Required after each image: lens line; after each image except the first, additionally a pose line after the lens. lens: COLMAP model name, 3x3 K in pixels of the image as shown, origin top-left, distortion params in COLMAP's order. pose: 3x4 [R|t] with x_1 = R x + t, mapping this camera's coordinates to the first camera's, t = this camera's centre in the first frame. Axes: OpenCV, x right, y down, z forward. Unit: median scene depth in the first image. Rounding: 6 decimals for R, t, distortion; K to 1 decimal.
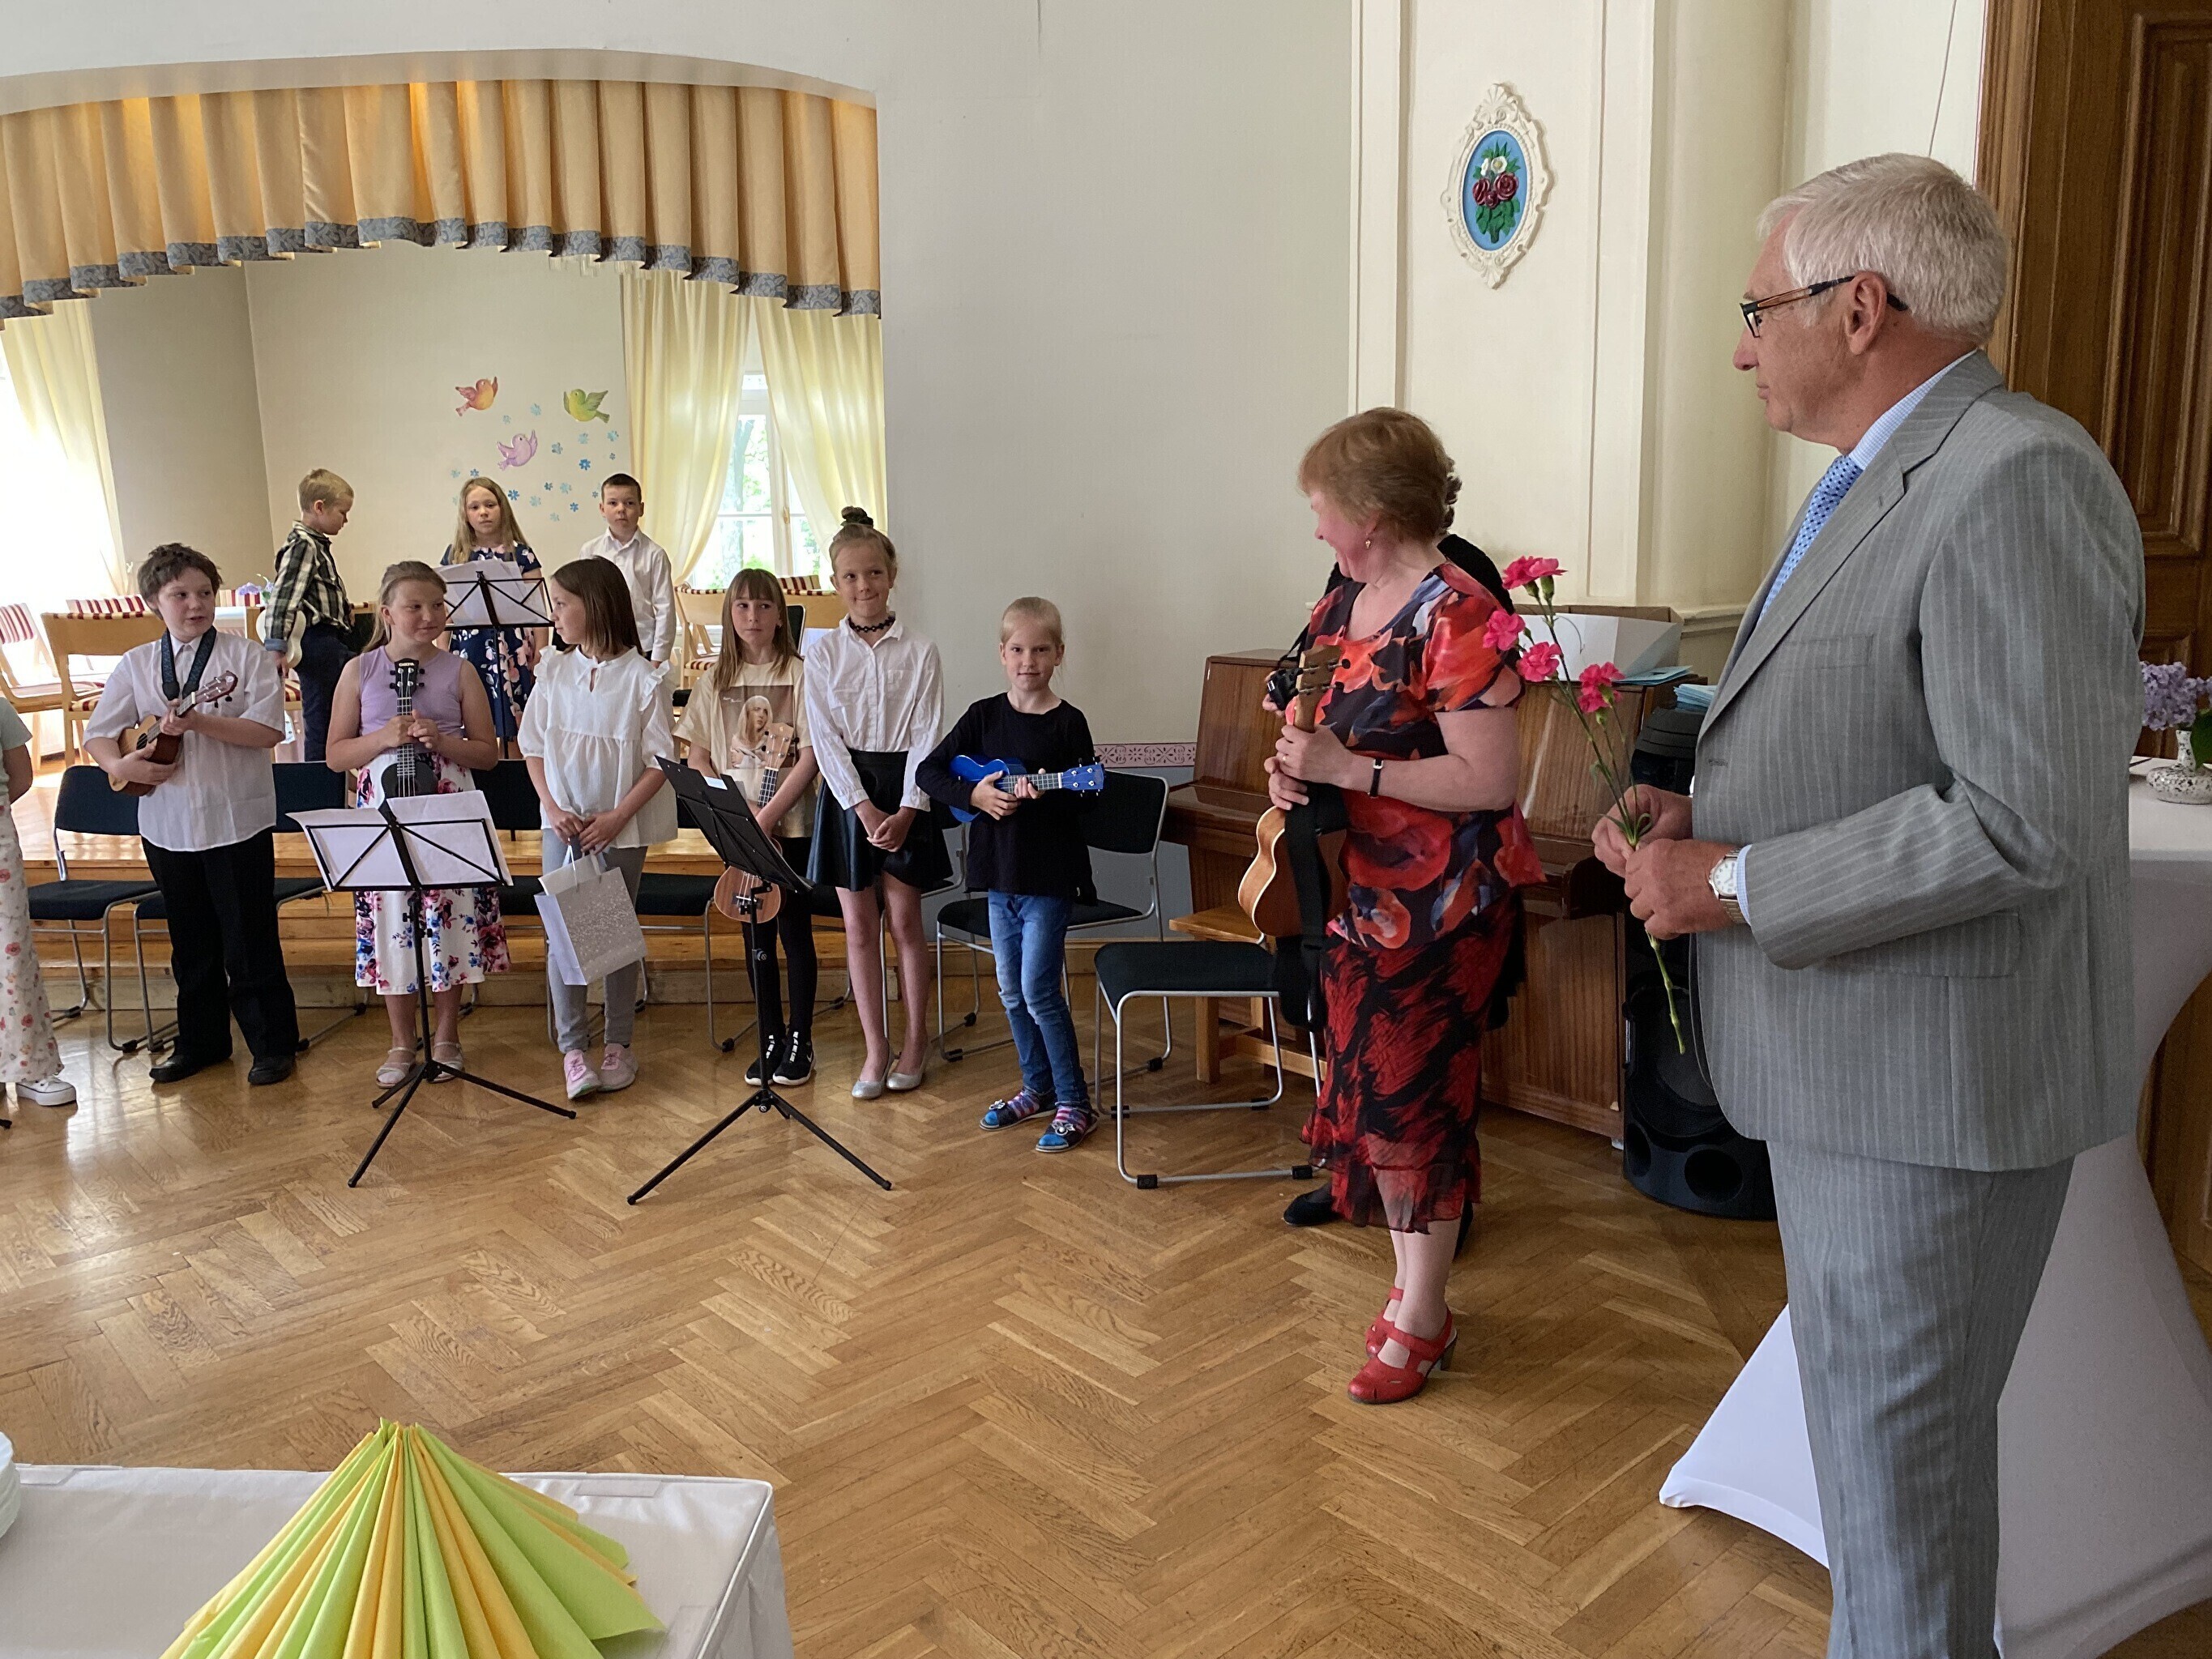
lens RADIAL K [[1659.5, 0, 1093.0], [0, 1659.5, 808.2], [0, 0, 1]] dist [0.012829, -0.017077]
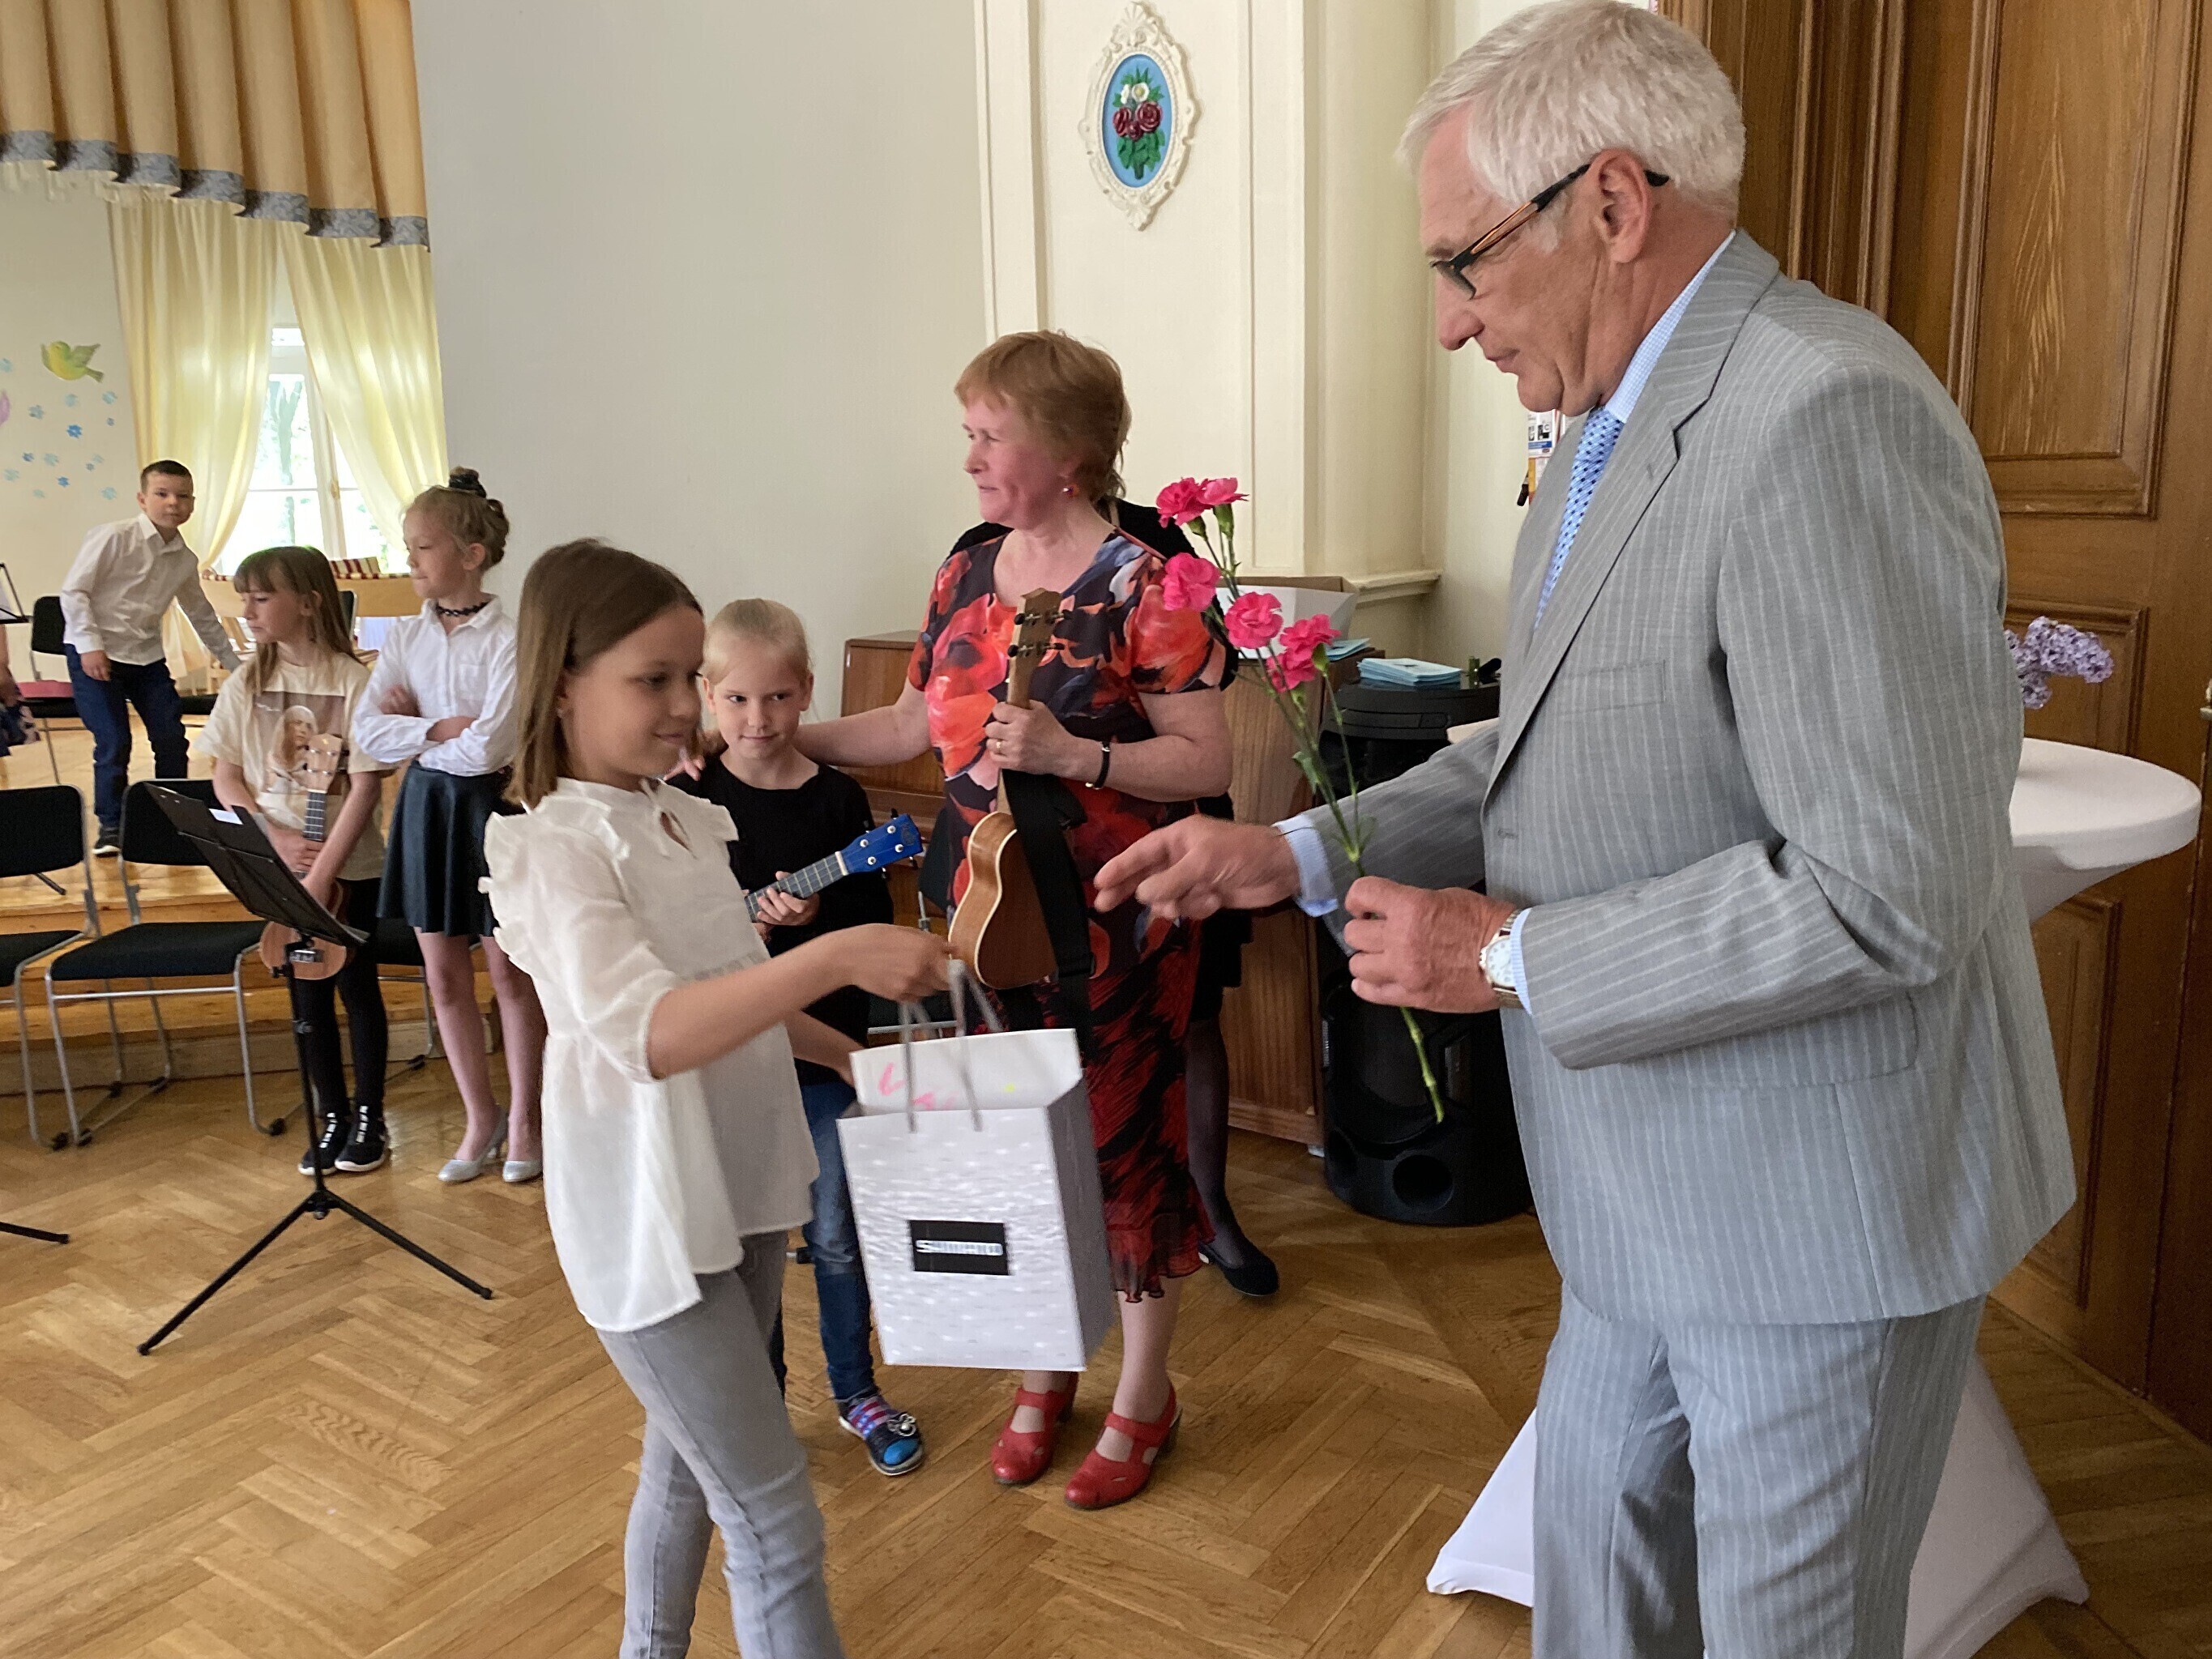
lens RADIAL K [[1659.5, 0, 1120.3], [0, 1659.5, 825.6], [0, 0, 1]] dist [0.012829, -0.017077]
pose [[0.969855, -0.050178, 0.238462, -0.004136], [0.045250, 0.998635, 0.026098, -0.010349], [-0.239446, -0.014521, 0.970801, 0.115995]]
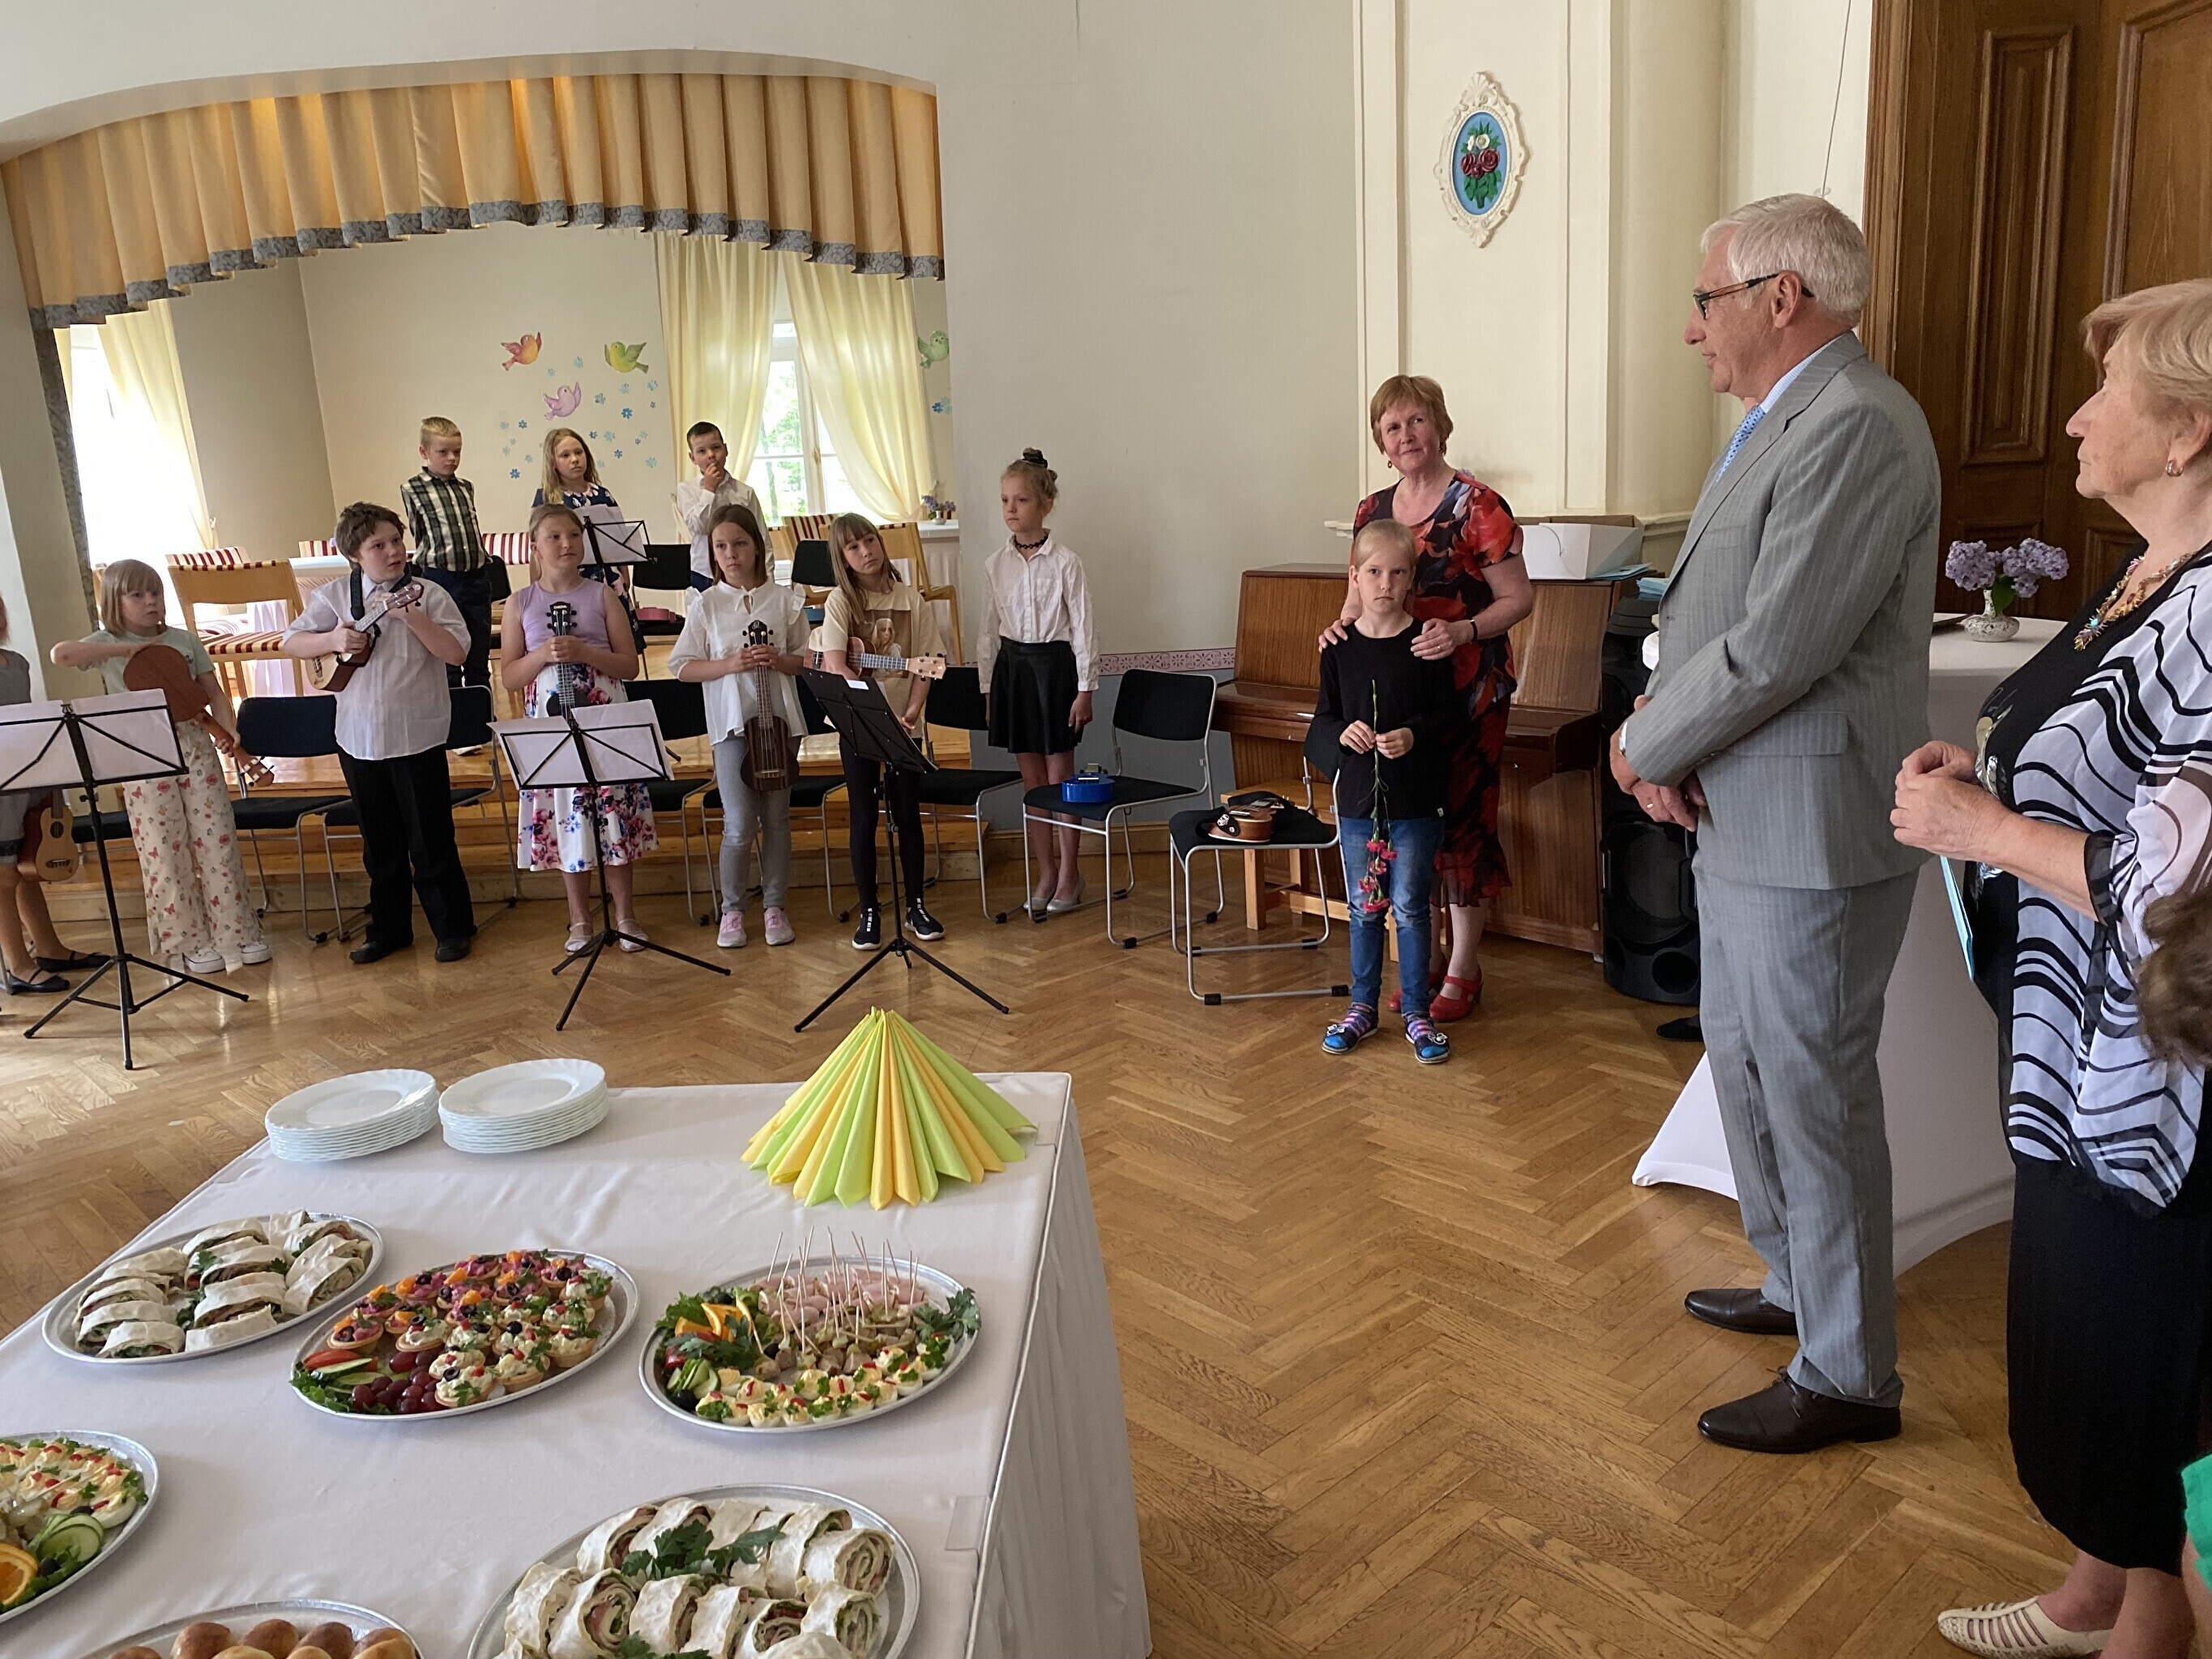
lens RADIAL K [[1659.5, 0, 1114.8], [0, 1659.5, 808.3], [0, 0, 1]] dist [0.012829, -0.017077]
pose [[0.999245, -0.033520, 0.019651, -0.056708], [0.032665, 0.998571, 0.042286, 0.026851], [-0.021040, -0.041613, 0.998912, -0.195614]]
